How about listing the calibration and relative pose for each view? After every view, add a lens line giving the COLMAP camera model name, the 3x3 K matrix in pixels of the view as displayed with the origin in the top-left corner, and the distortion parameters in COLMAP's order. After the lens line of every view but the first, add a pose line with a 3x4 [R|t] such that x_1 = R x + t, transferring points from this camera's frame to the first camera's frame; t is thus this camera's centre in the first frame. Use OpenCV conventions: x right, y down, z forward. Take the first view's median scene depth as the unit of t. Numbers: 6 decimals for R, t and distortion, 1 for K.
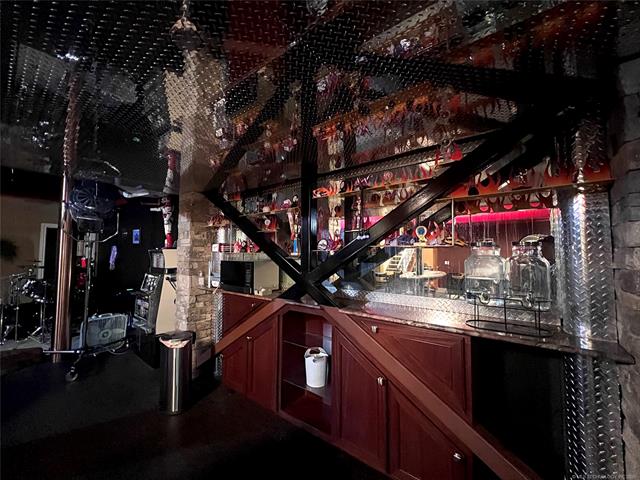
lens RADIAL K [[256.4, 0, 320.1], [0, 256.4, 236.7], [0, 0, 1]] dist [-0.017412, -0.000371]
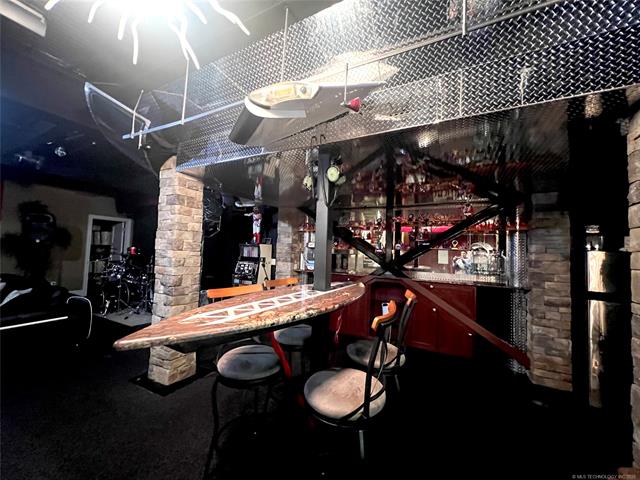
lens RADIAL K [[257.2, 0, 317.5], [0, 257.2, 239.6], [0, 0, 1]] dist [0.000440, 0.000337]
pose [[0.984011, 0.049437, 0.171112, -0.614870], [-0.050622, 0.998715, 0.002566, 0.004288], [-0.170765, -0.011187, 0.985248, -0.540267]]
